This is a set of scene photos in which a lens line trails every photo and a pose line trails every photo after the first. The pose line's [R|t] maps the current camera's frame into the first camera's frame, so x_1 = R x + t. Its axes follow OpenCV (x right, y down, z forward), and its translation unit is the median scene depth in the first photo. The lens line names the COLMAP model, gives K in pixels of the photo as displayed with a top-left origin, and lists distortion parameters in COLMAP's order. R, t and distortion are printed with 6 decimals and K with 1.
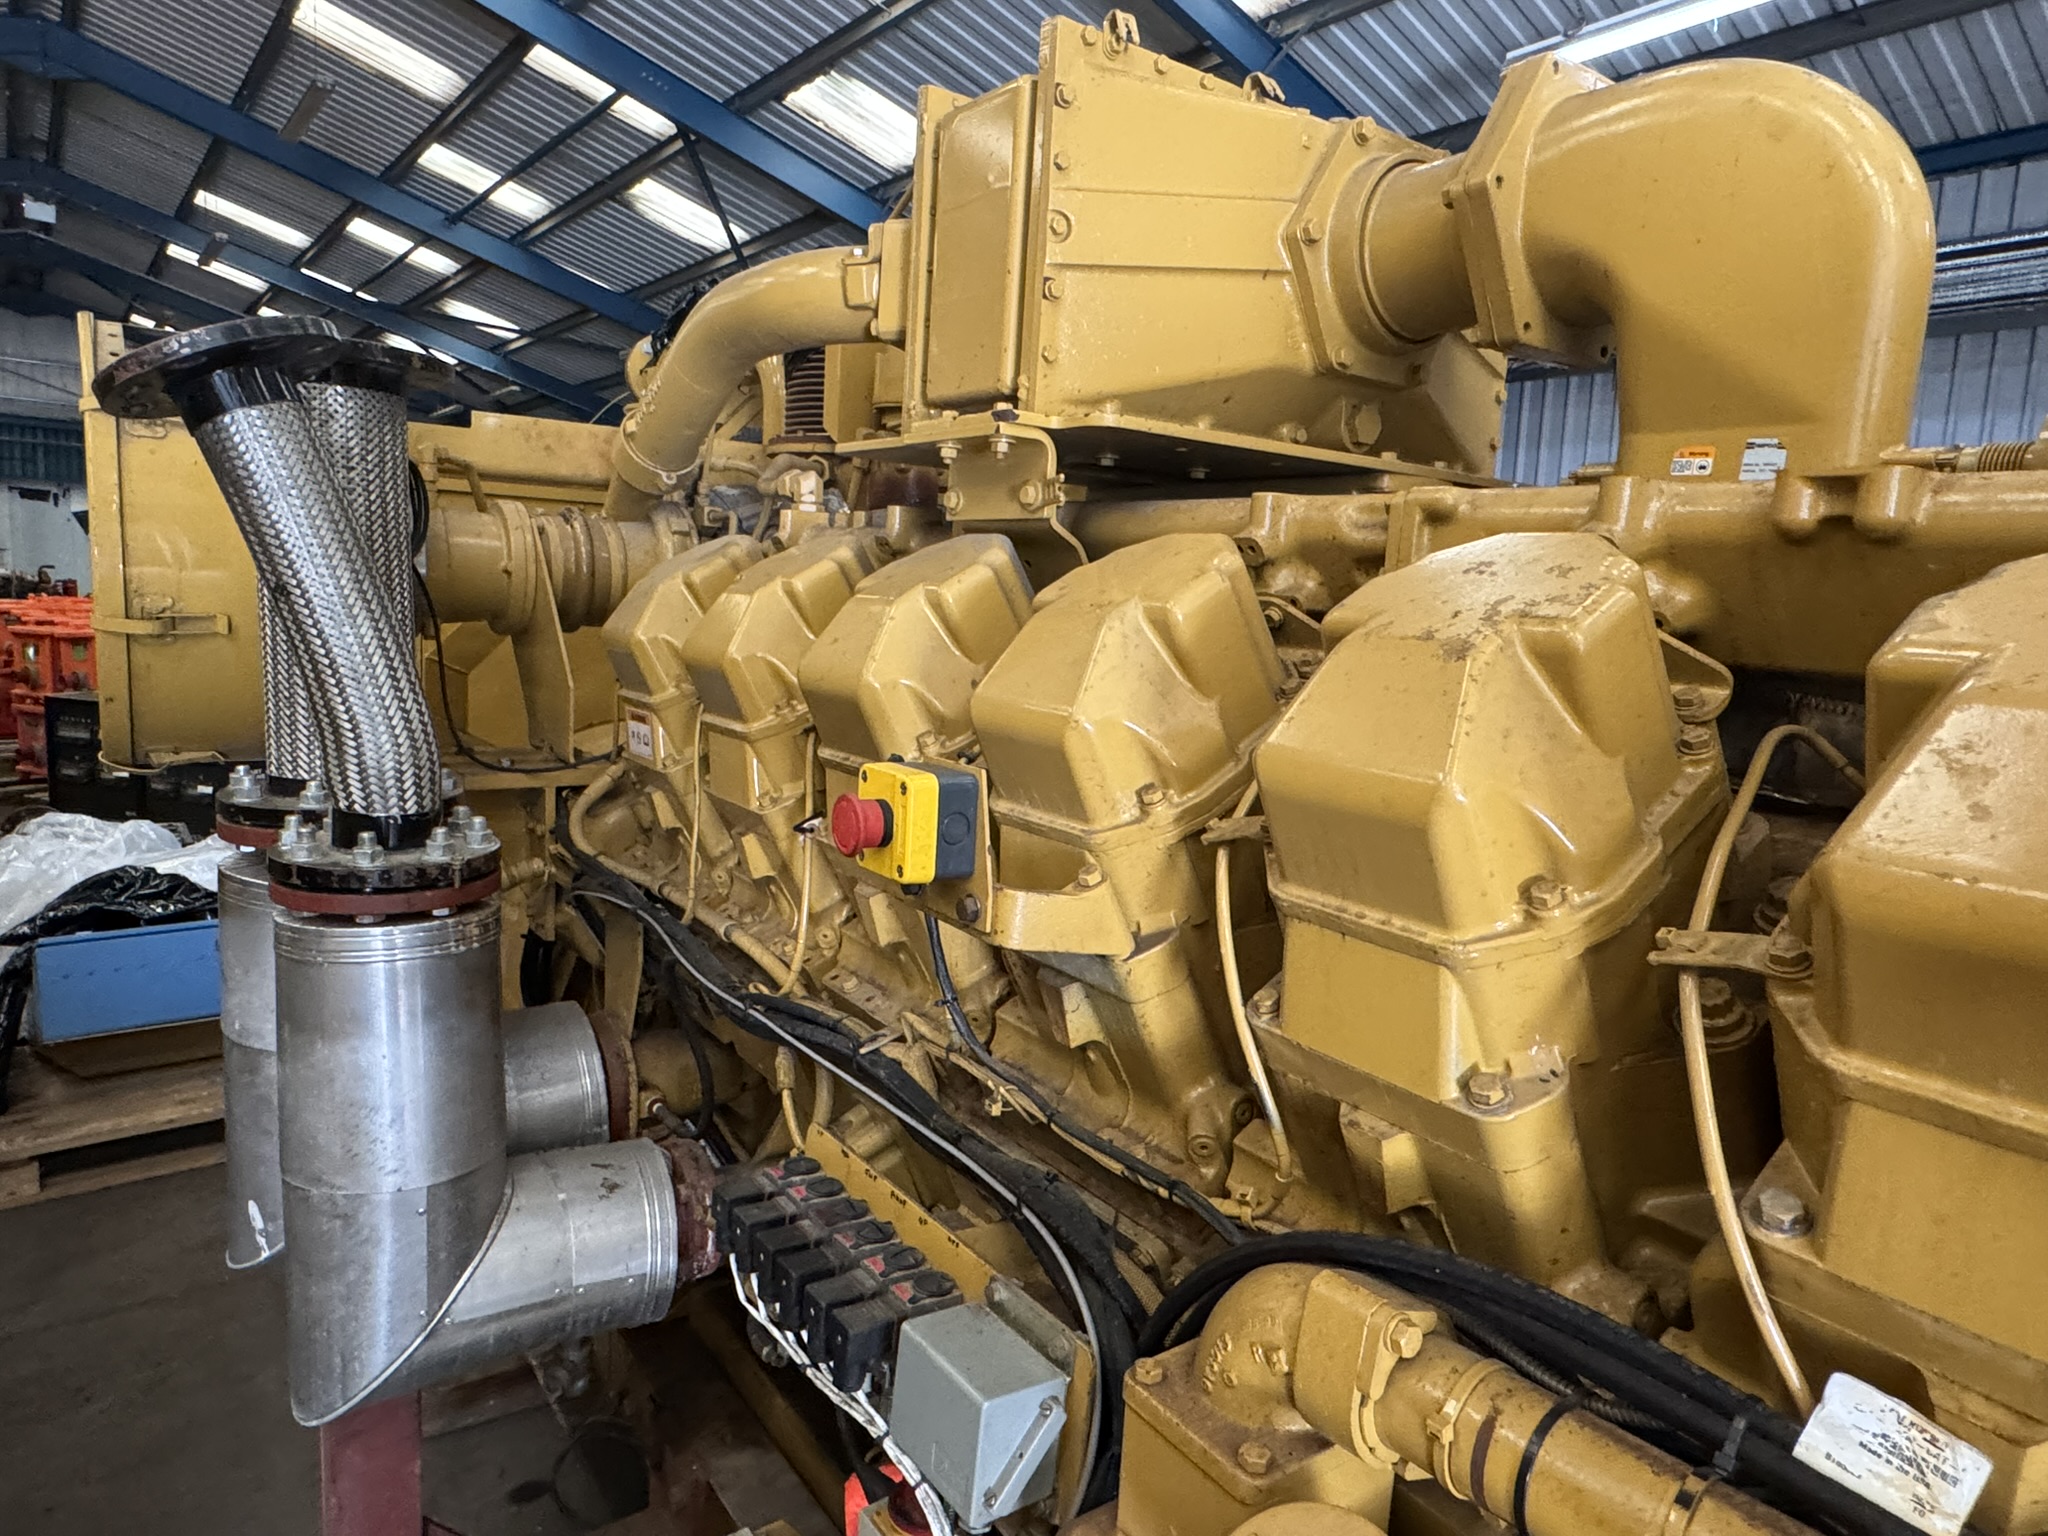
lens RADIAL K [[1245.6, 0, 1065.5], [0, 1245.6, 760.4], [0, 0, 1]] dist [-0.001567, 0.000100]
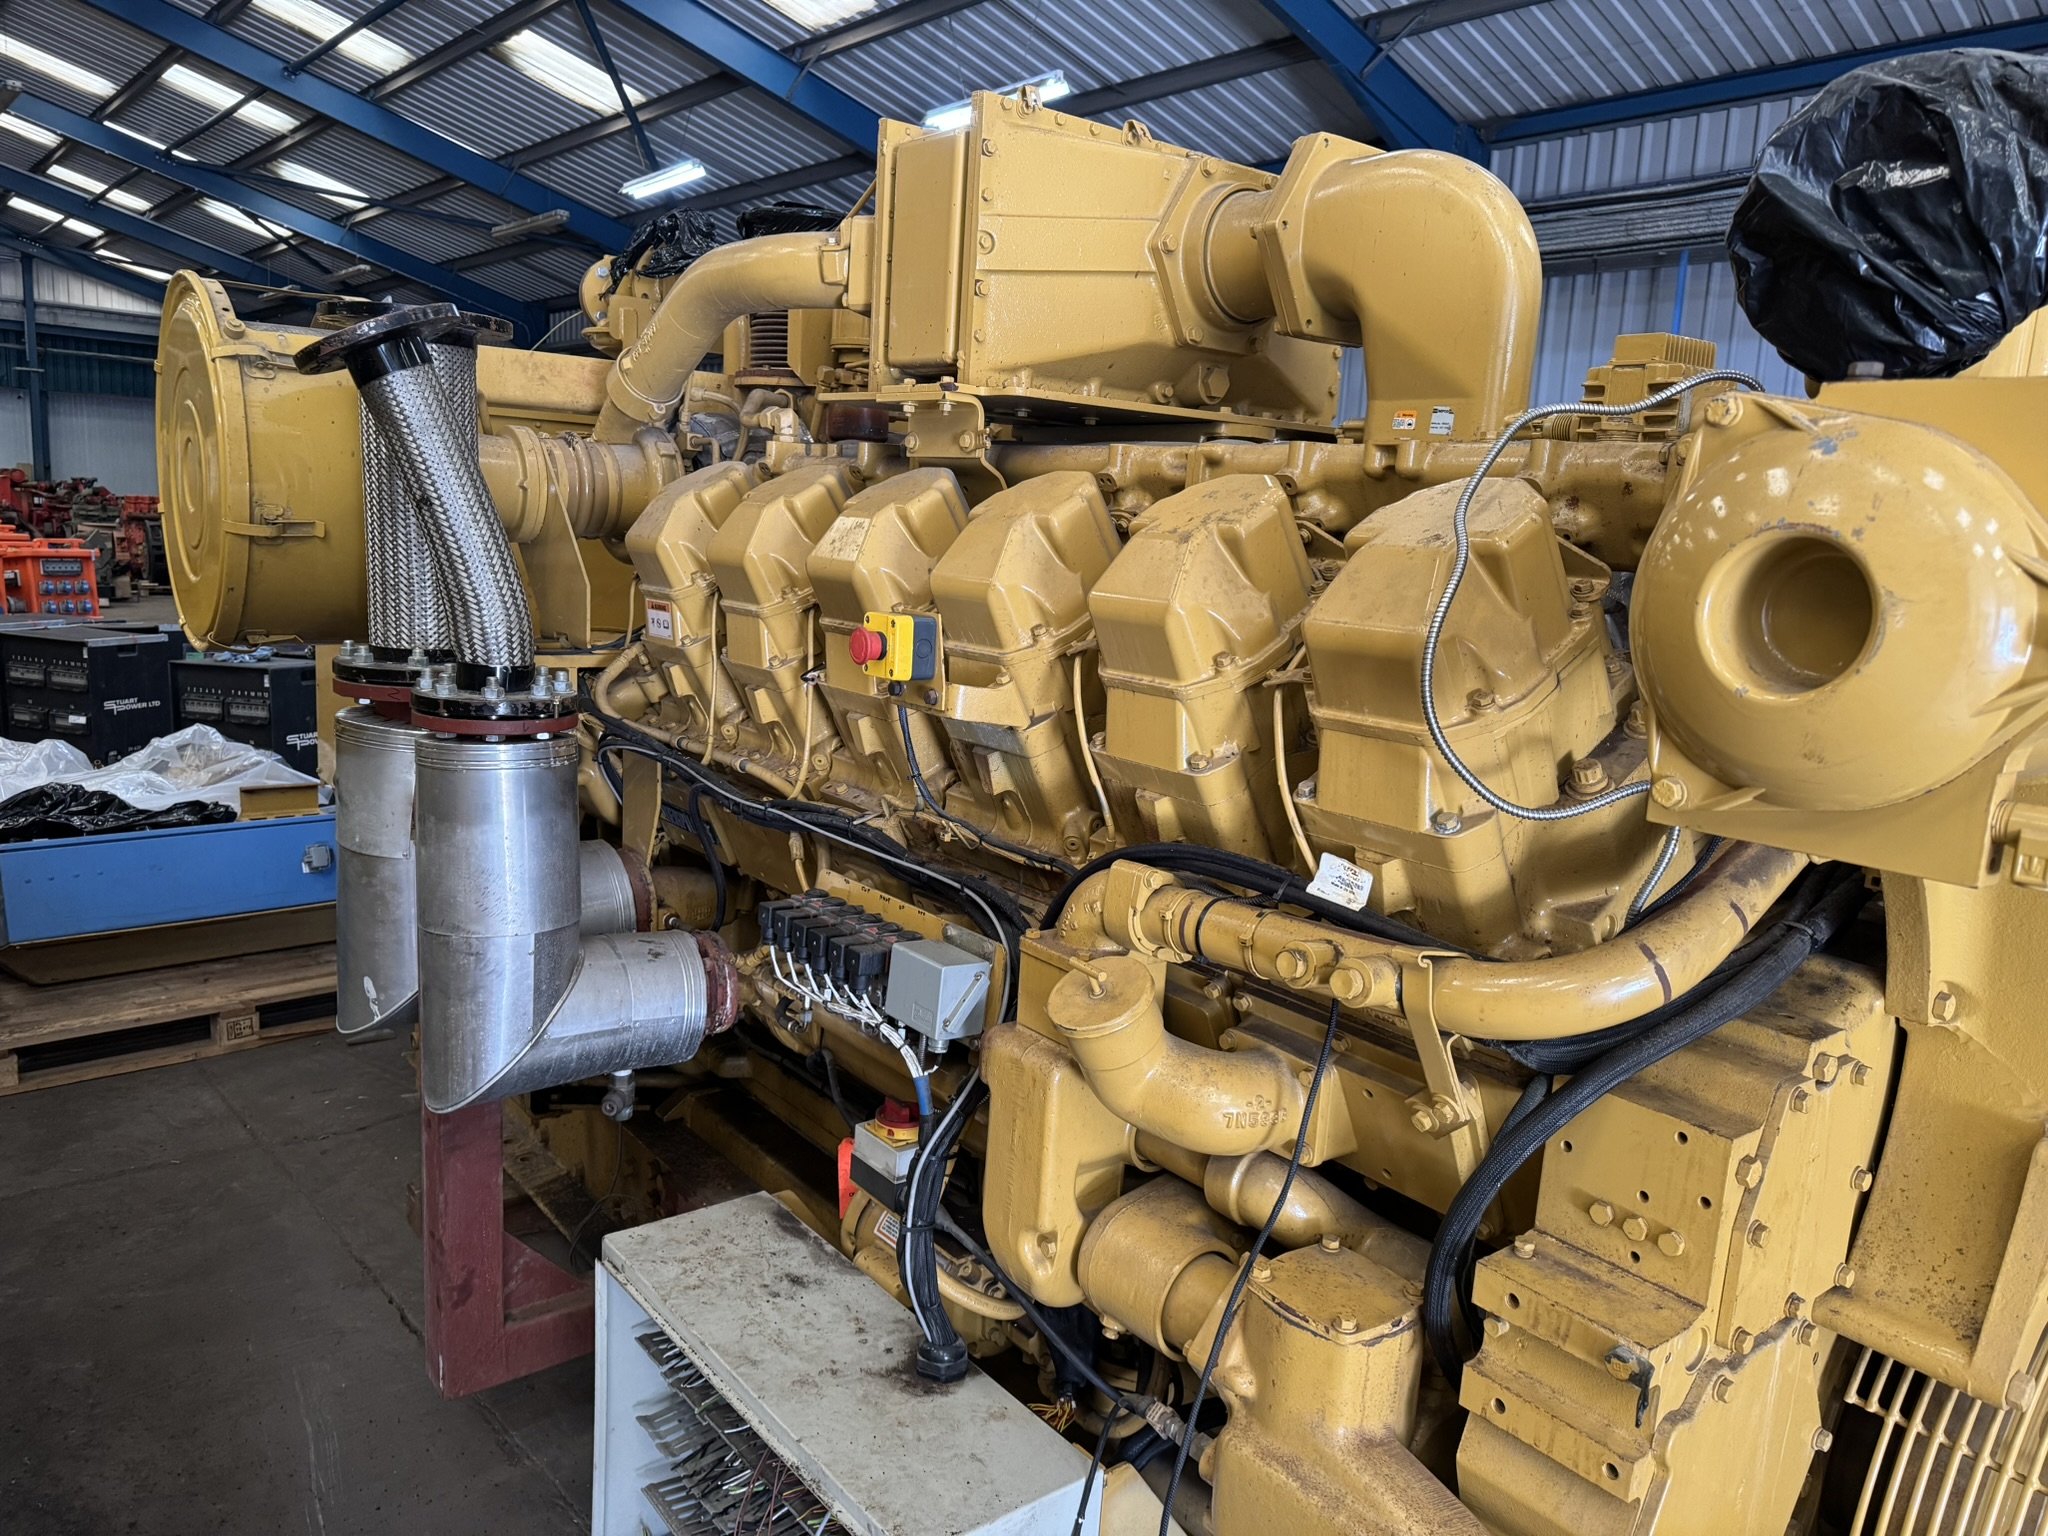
lens RADIAL K [[1425.3, 0, 1061.3], [0, 1425.3, 780.3], [0, 0, 1]] dist [0.125210, -0.159499]
pose [[0.999406, -0.003400, 0.034283, 0.020831], [0.001713, 0.998791, 0.049130, 0.089970], [-0.034409, -0.049042, 0.998204, -0.622417]]
